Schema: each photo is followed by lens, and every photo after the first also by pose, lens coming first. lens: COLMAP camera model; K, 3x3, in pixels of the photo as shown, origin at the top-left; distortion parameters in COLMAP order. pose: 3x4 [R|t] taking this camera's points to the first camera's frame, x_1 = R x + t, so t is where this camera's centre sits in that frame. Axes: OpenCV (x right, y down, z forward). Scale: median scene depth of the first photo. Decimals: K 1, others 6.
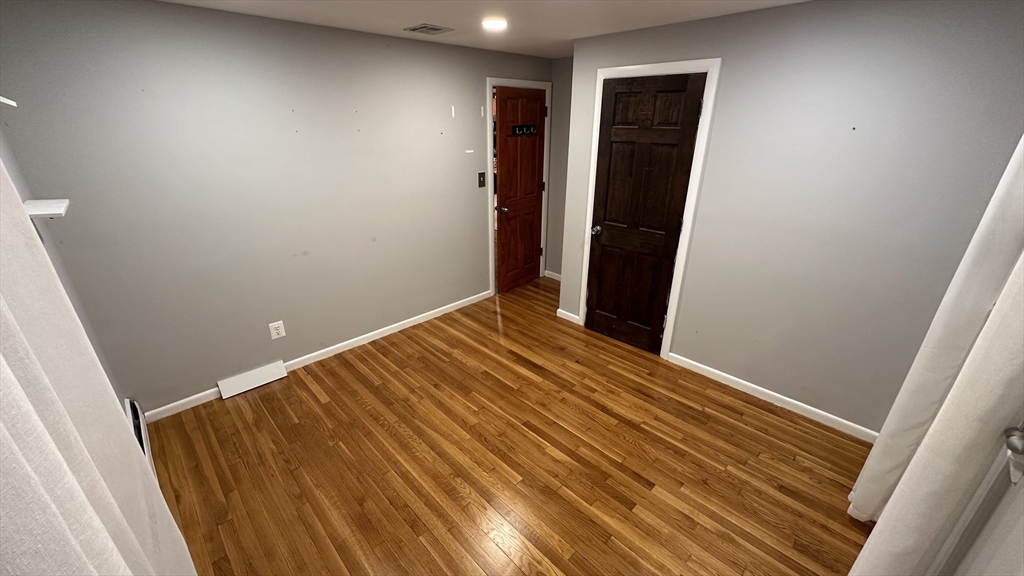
lens RADIAL K [[404.0, 0, 511.2], [0, 404.0, 286.8], [0, 0, 1]] dist [-0.003989, -0.000075]
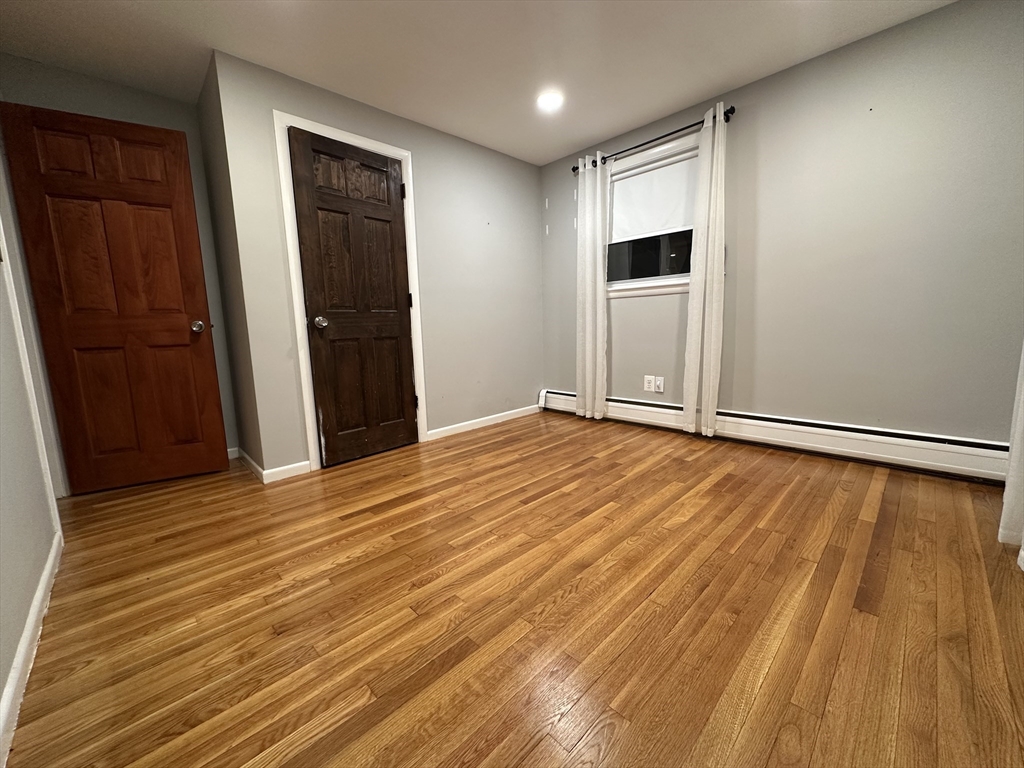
lens RADIAL K [[406.3, 0, 510.9], [0, 406.3, 382.6], [0, 0, 1]] dist [0.001362, 0.000335]
pose [[0.006324, -0.144164, 0.989534, -0.565613], [0.413111, 0.901540, 0.128705, 0.010594], [-0.910659, 0.407973, 0.065257, 0.689418]]
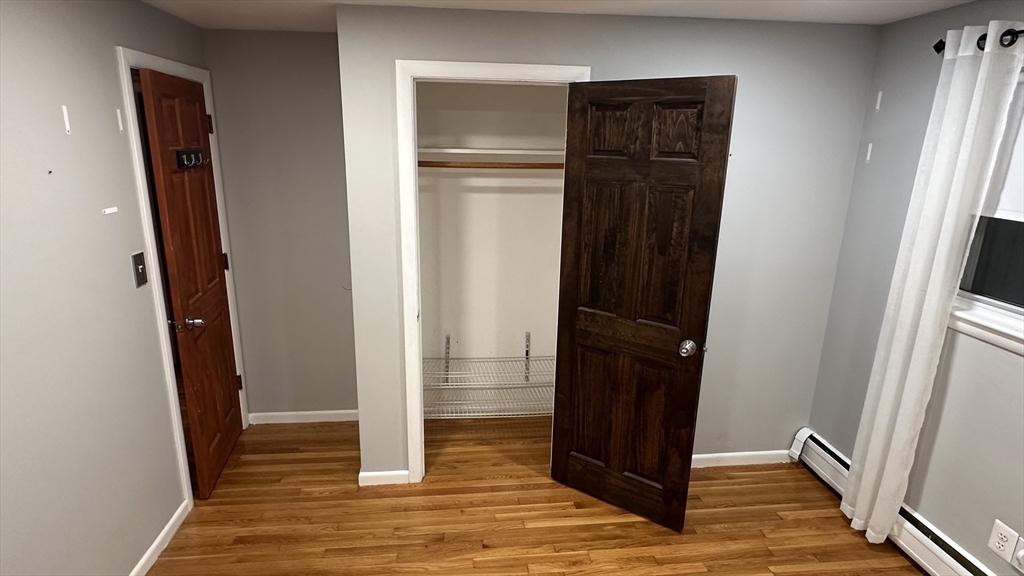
lens RADIAL K [[560.1, 0, 511.5], [0, 560.1, 292.3], [0, 0, 1]] dist [-0.004244, 0.001020]
pose [[0.619404, -0.196189, 0.760164, -0.344391], [0.286708, 0.957921, 0.013610, -0.159172], [-0.730847, 0.209515, 0.649589, 0.375520]]
